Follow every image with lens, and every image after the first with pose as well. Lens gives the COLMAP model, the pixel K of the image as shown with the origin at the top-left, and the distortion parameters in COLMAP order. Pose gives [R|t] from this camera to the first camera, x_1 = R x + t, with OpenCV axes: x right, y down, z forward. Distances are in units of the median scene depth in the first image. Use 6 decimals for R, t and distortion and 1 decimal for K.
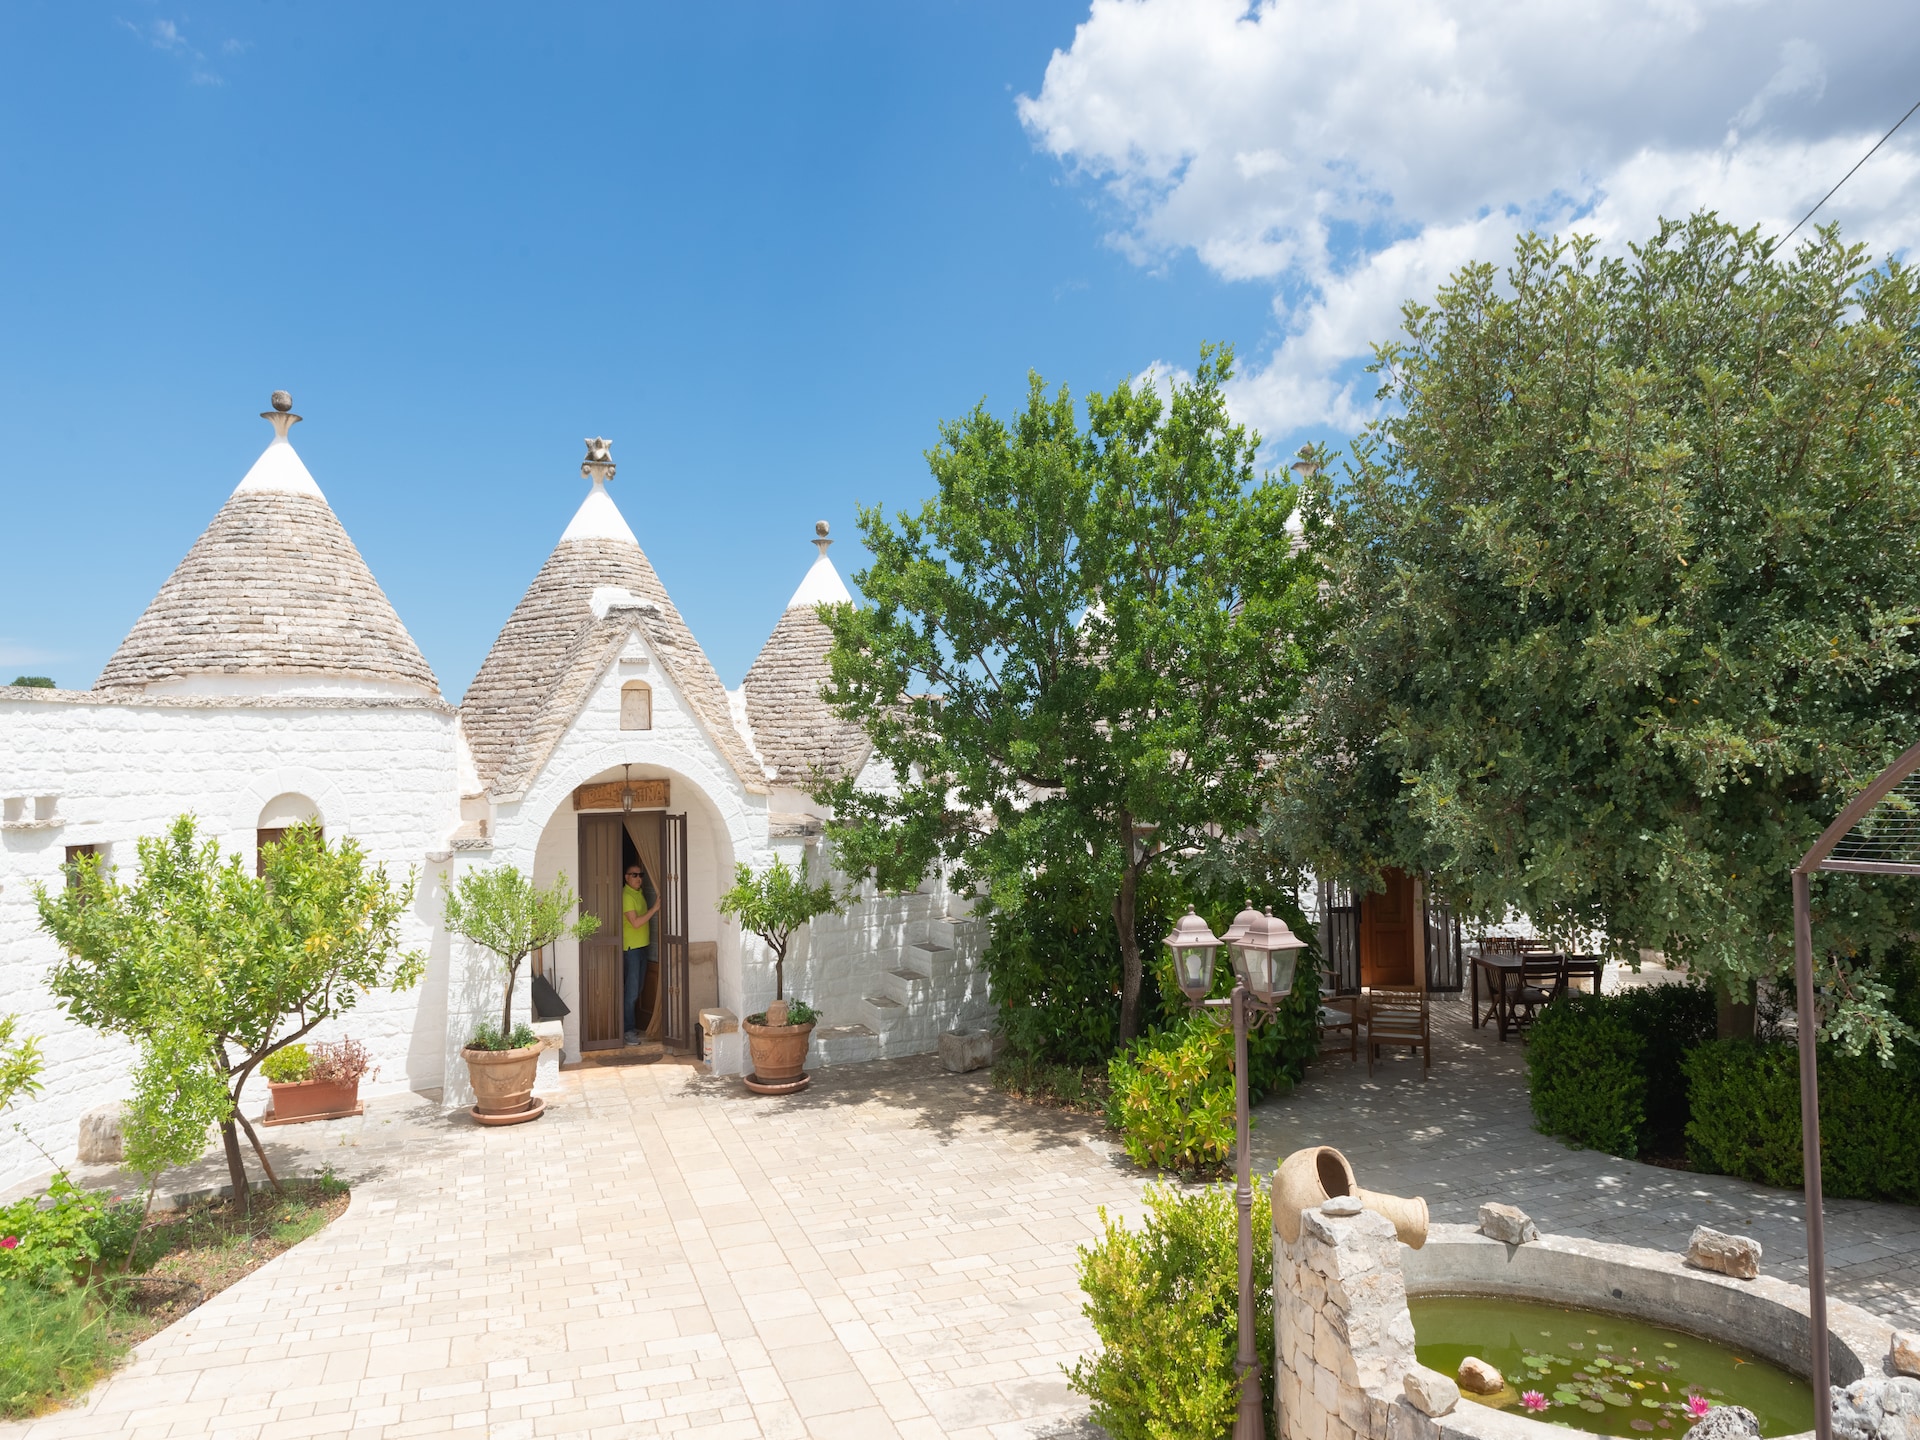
lens RADIAL K [[1295.7, 0, 958.2], [0, 1295.7, 716.0], [0, 0, 1]] dist [0.008858, -0.006970]
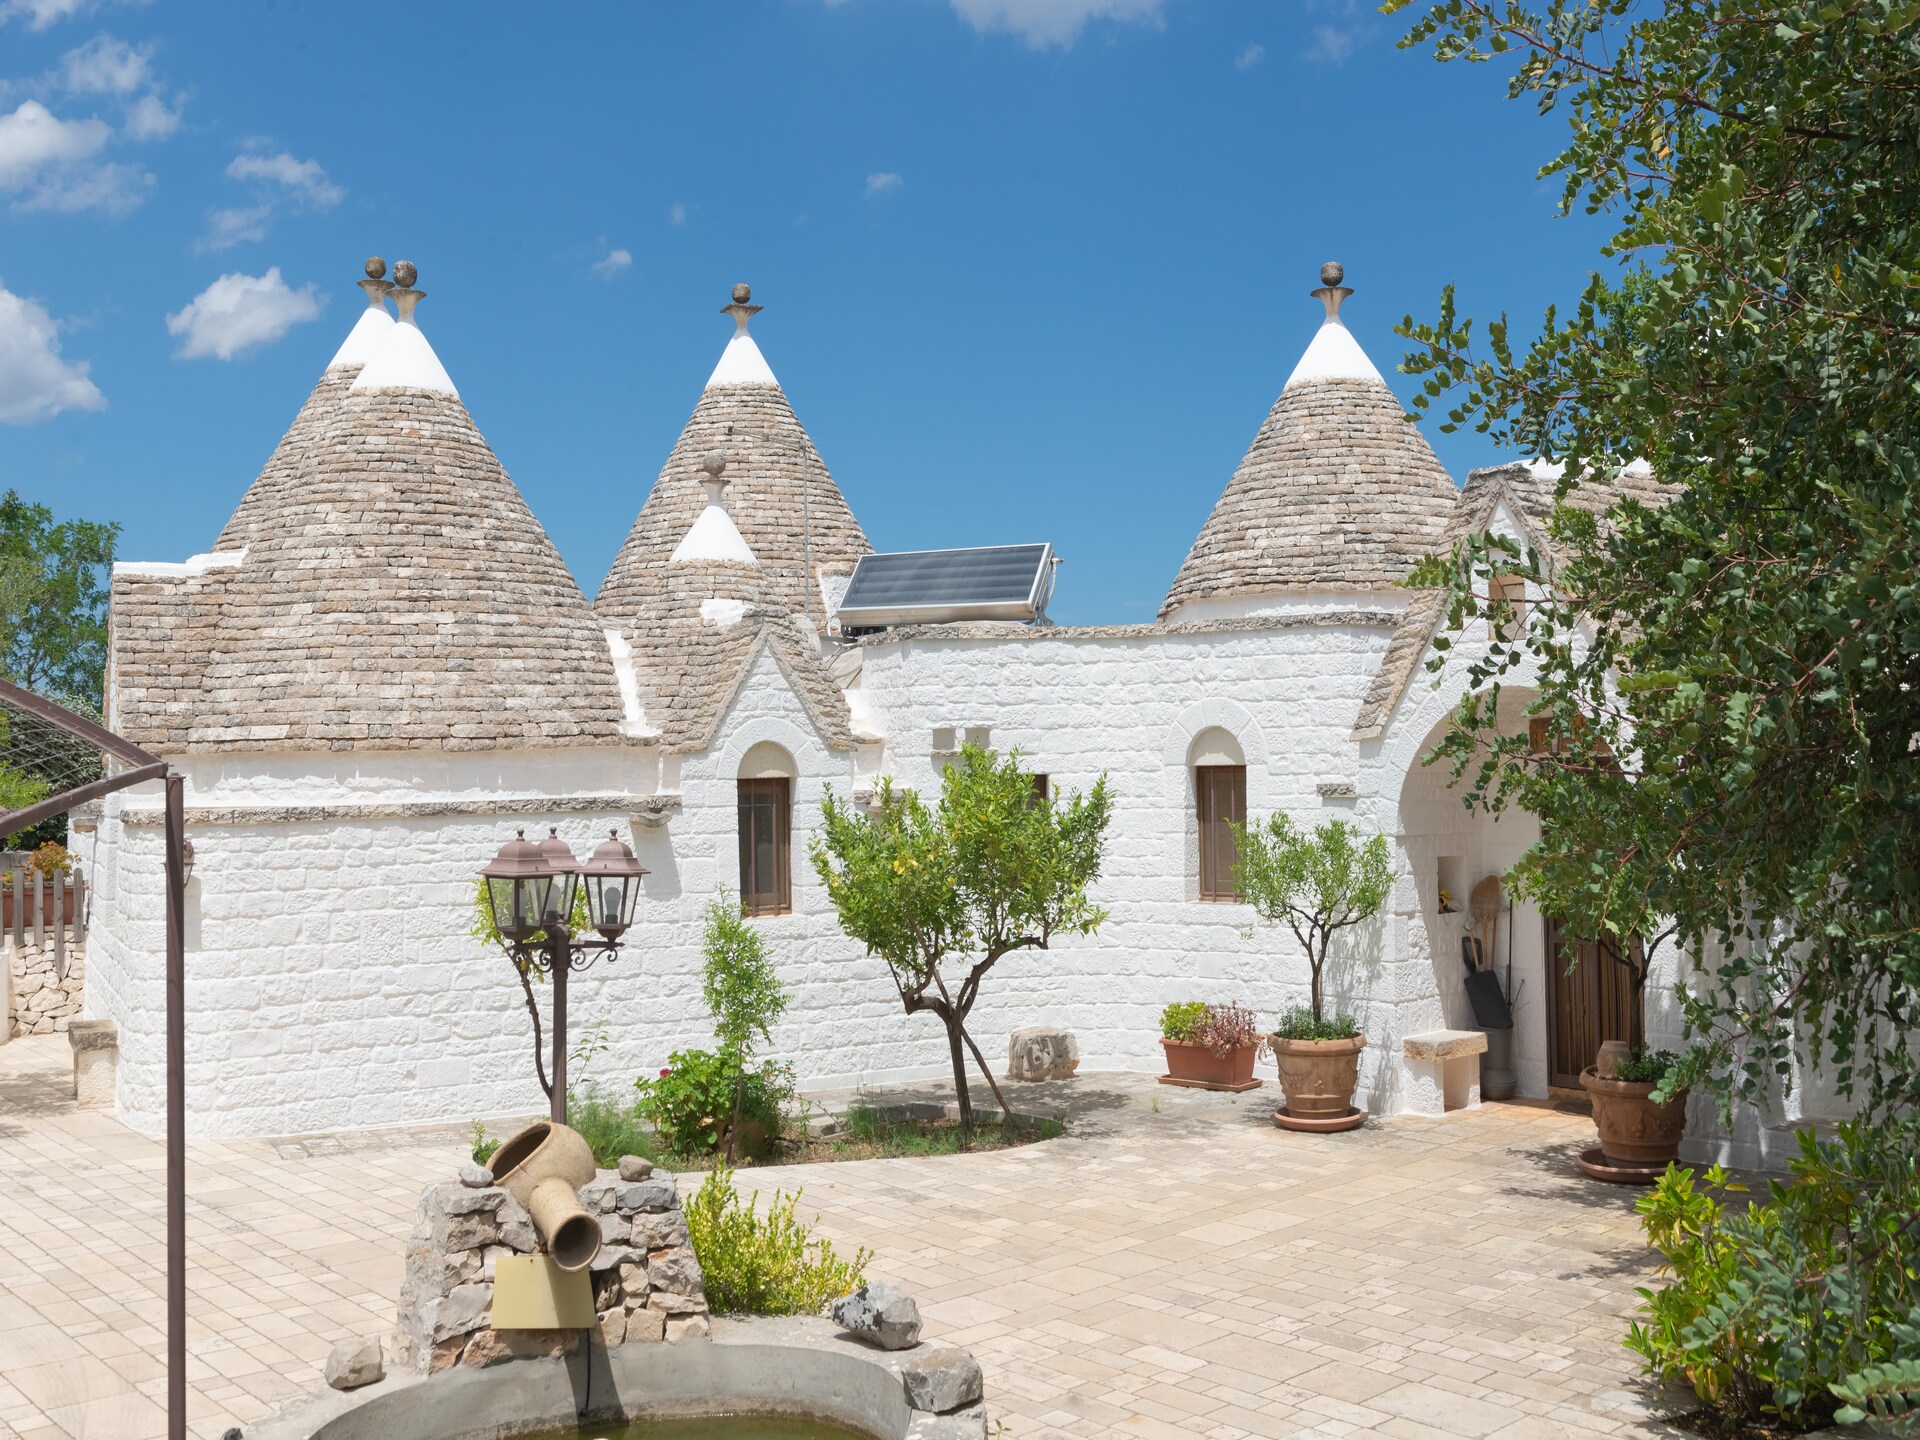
lens RADIAL K [[1914.0, 0, 976.7], [0, 1914.0, 683.7], [0, 0, 1]] dist [-0.003312, 0.000000]
pose [[0.383608, -0.022195, -0.923229, 0.689174], [0.043131, 0.999051, -0.006097, 0.032120], [0.922488, -0.037481, 0.384201, 0.358586]]
